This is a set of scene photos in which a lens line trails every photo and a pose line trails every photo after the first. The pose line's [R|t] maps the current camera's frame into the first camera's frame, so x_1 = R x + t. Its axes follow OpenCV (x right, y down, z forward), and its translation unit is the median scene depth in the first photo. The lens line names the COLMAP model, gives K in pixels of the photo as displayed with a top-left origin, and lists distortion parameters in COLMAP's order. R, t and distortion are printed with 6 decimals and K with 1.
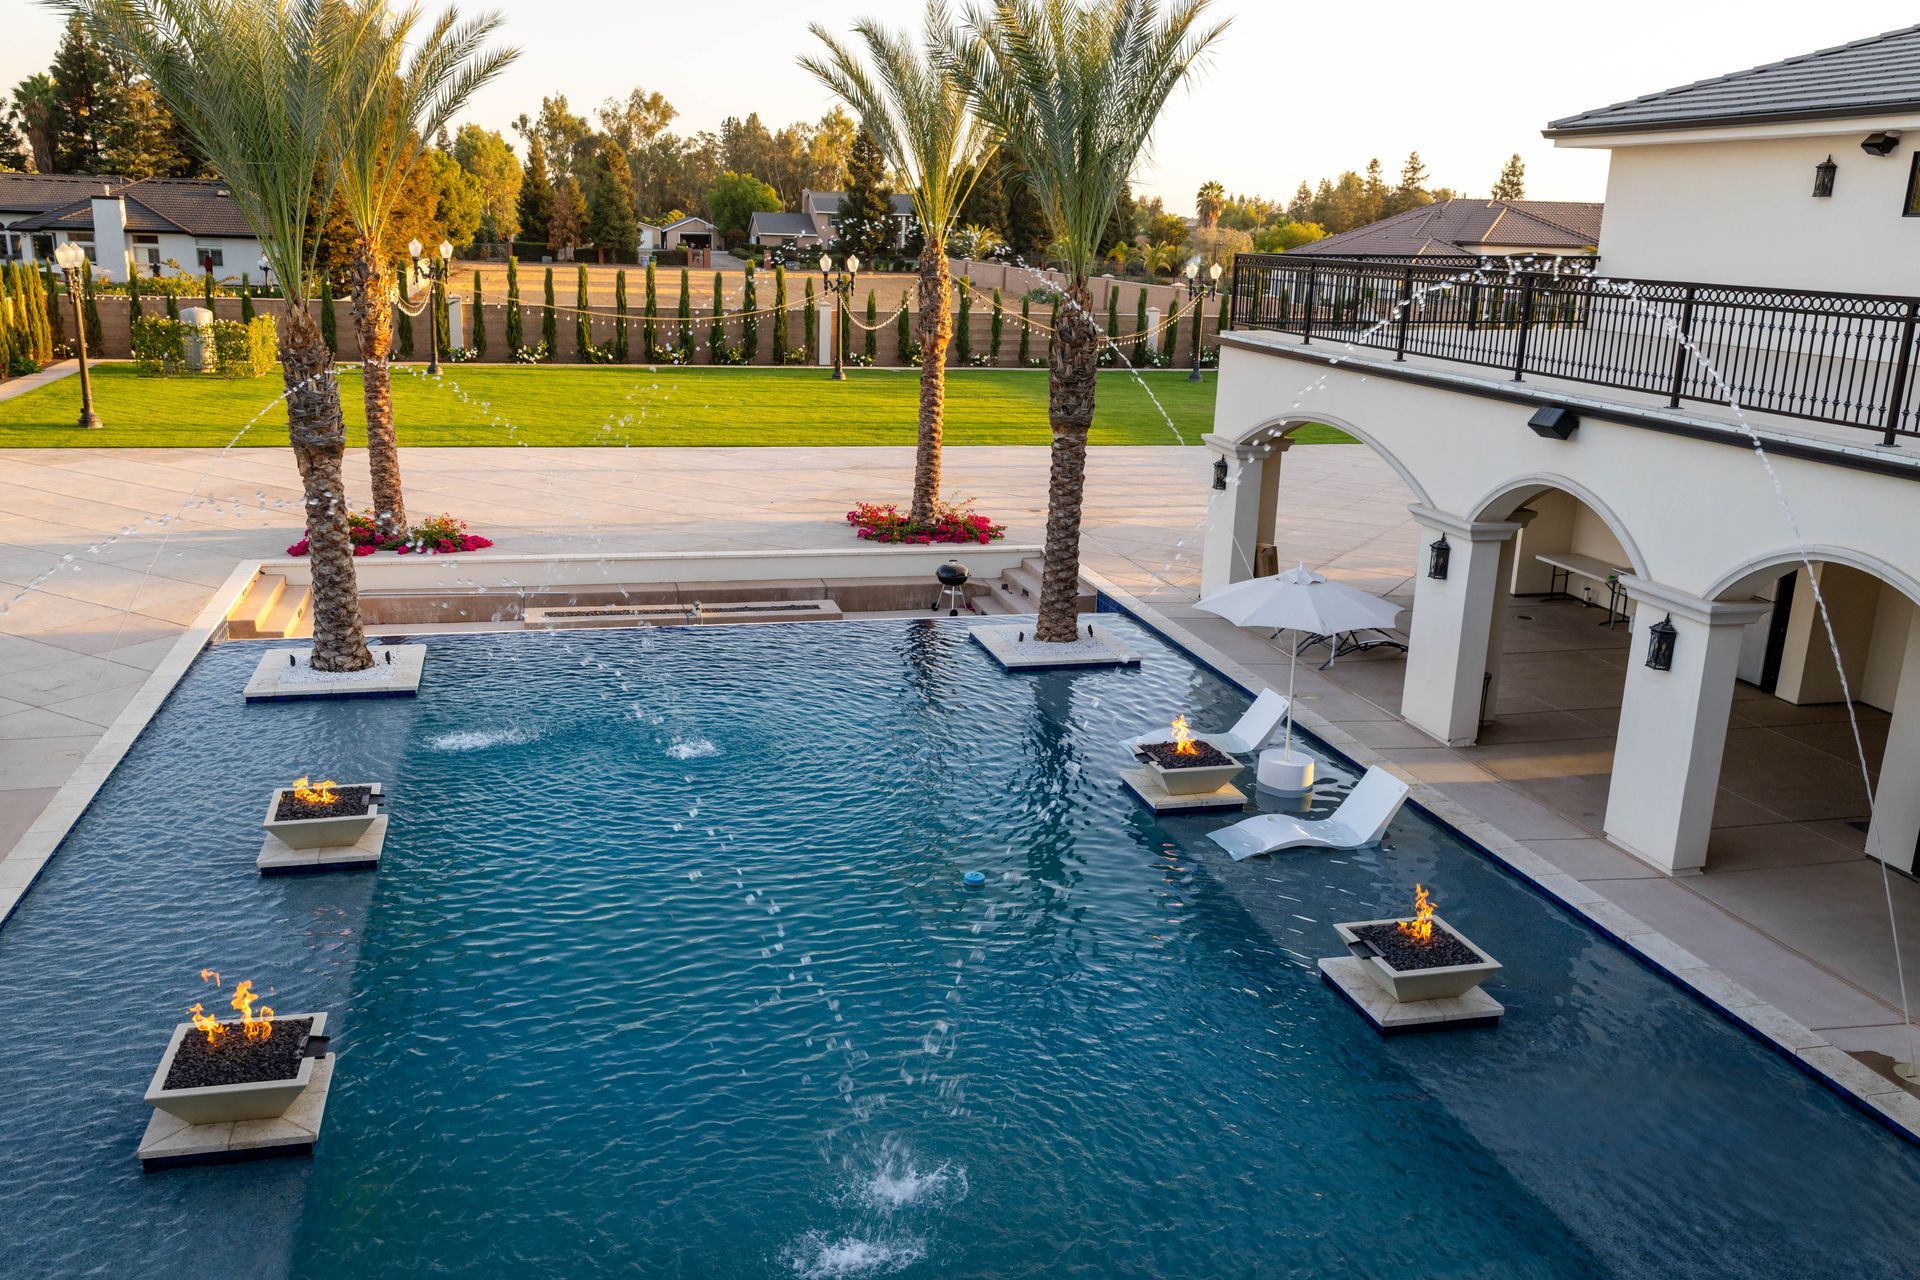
lens RADIAL K [[1572.2, 0, 919.0], [0, 1572.2, 642.2], [0, 0, 1]] dist [0.027444, -0.015378]
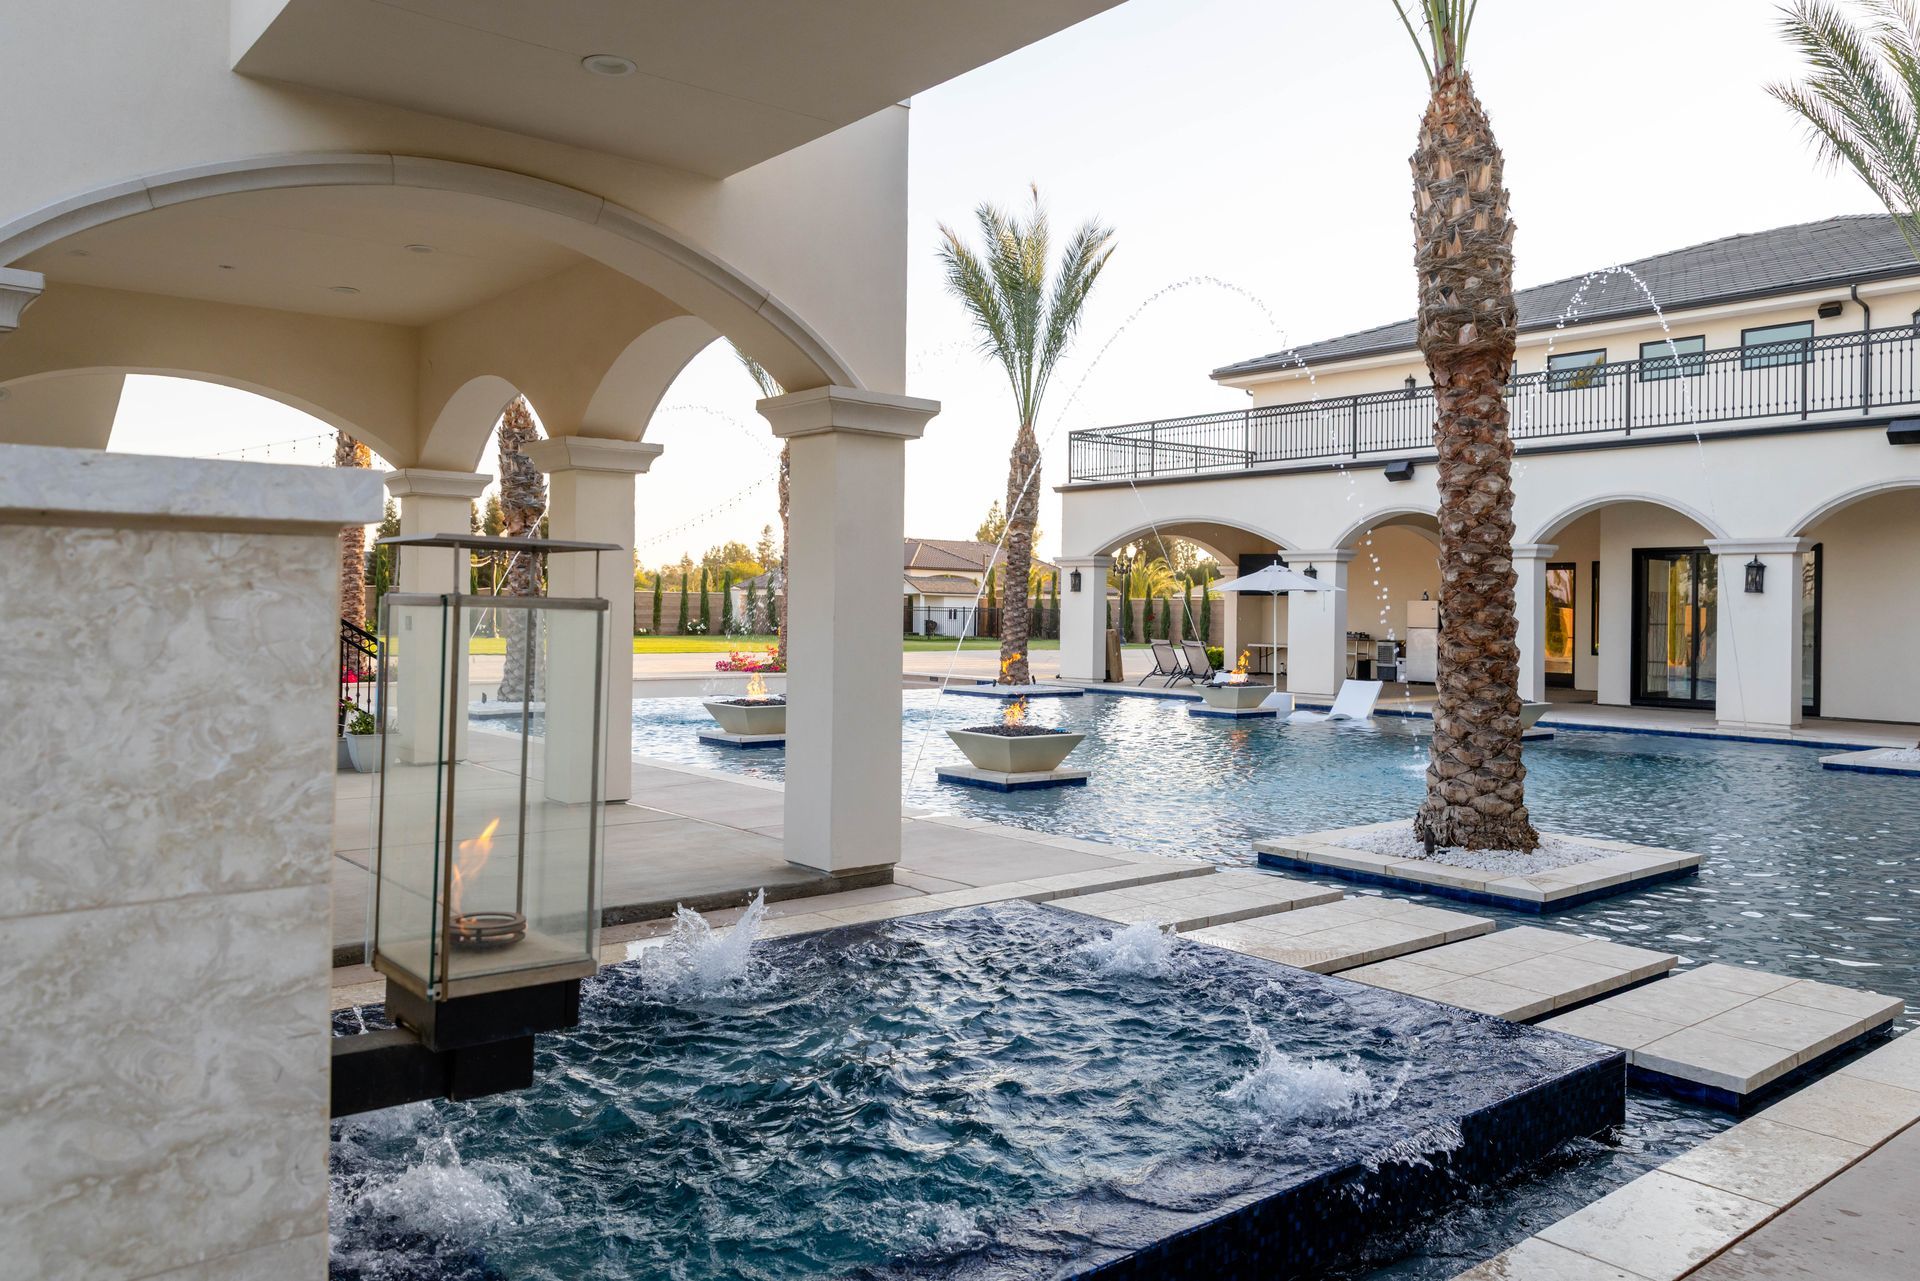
lens RADIAL K [[1414.6, 0, 986.7], [0, 1414.6, 591.3], [0, 0, 1]] dist [0.007930, -0.003361]
pose [[0.896222, -0.008559, 0.443524, -0.409926], [0.124670, 0.964378, -0.233307, 0.174237], [-0.425728, 0.264389, 0.865364, -0.052780]]
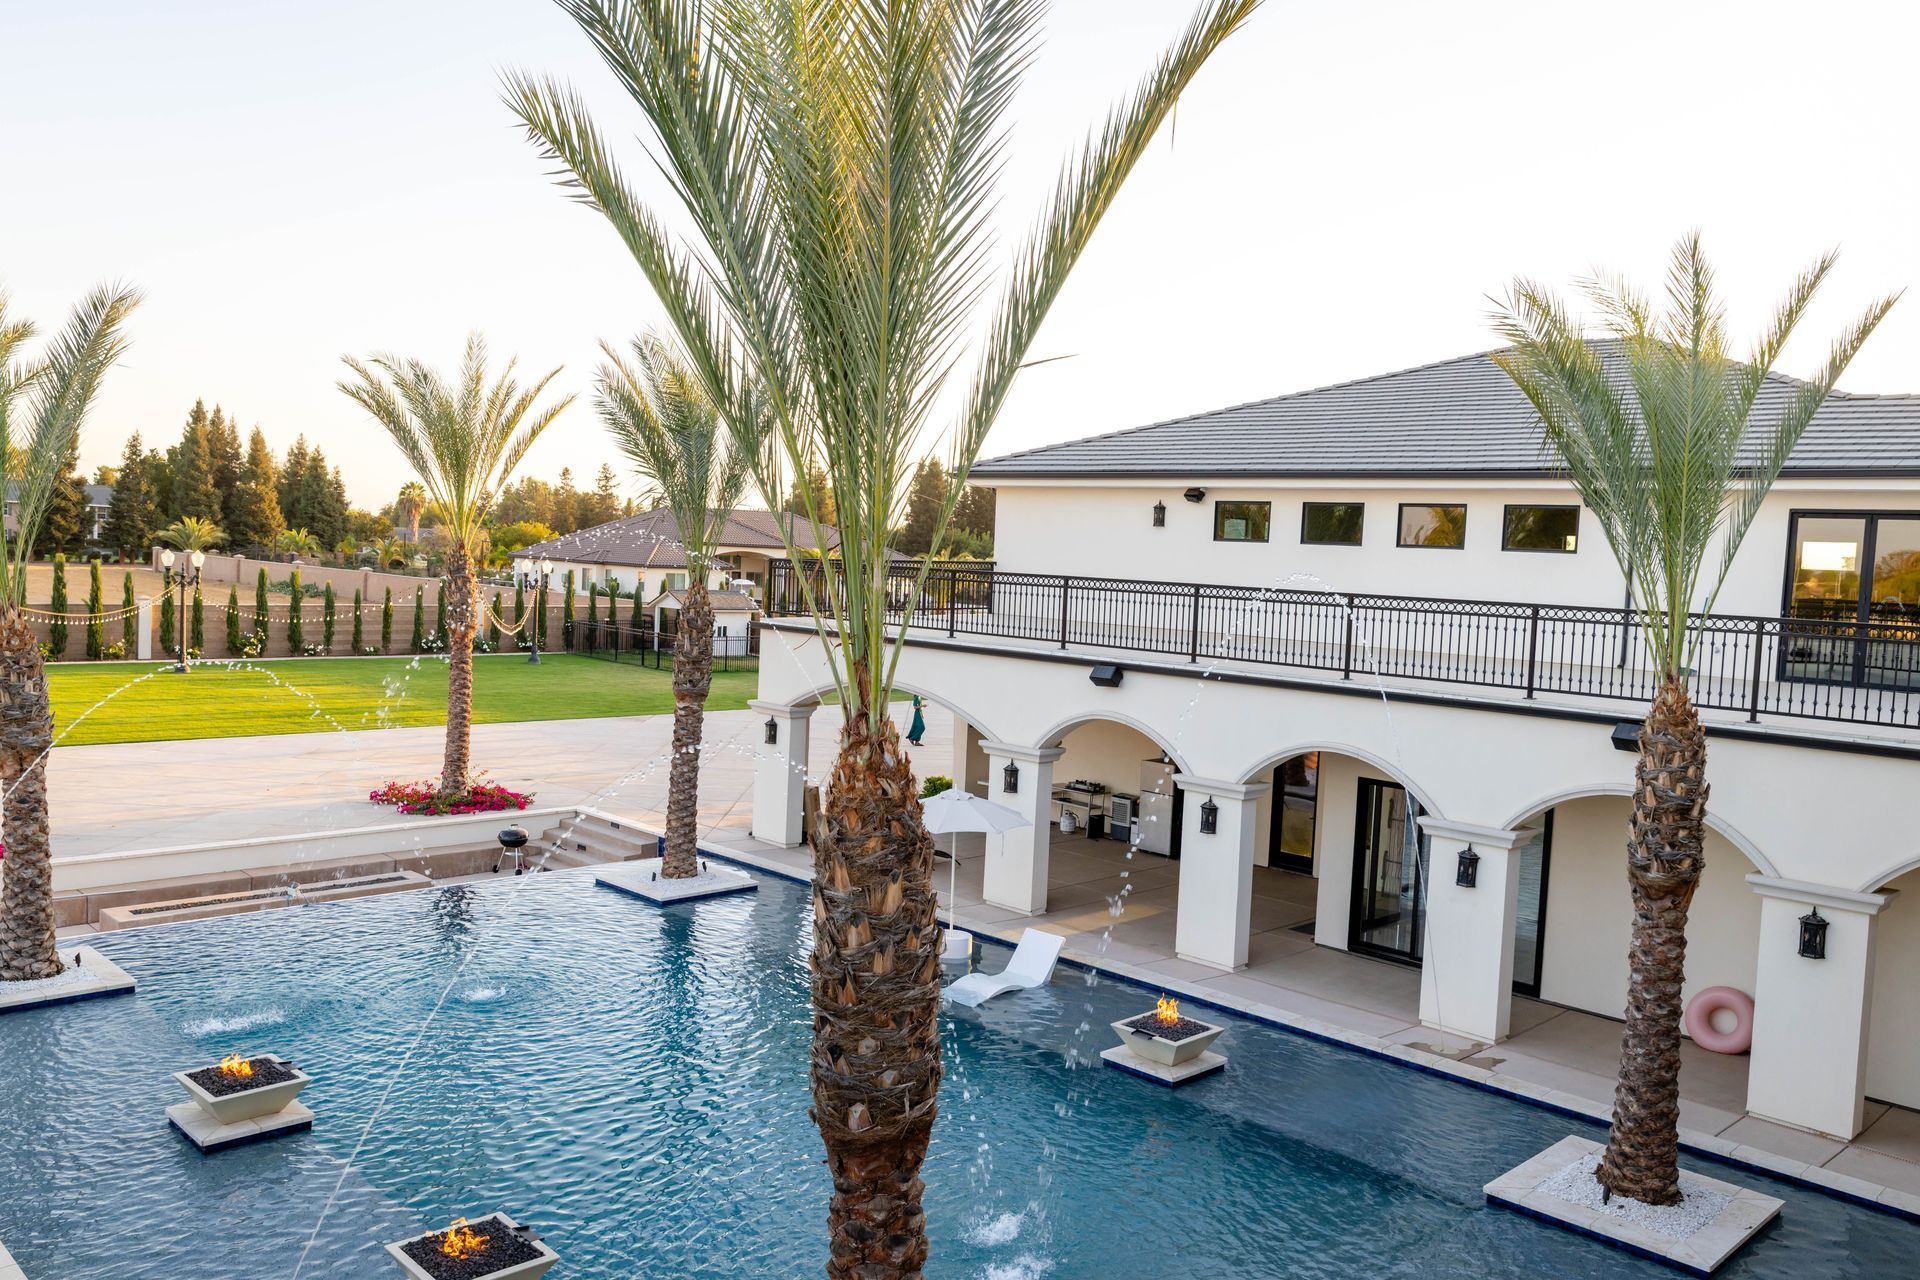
lens RADIAL K [[1490.7, 0, 918.1], [0, 1490.7, 639.1], [0, 0, 1]] dist [0.027732, -0.026956]
pose [[0.864949, -0.022744, 0.501343, -0.275075], [0.112324, 0.982403, -0.149222, 0.009218], [-0.489127, 0.185383, 0.852284, -0.065174]]
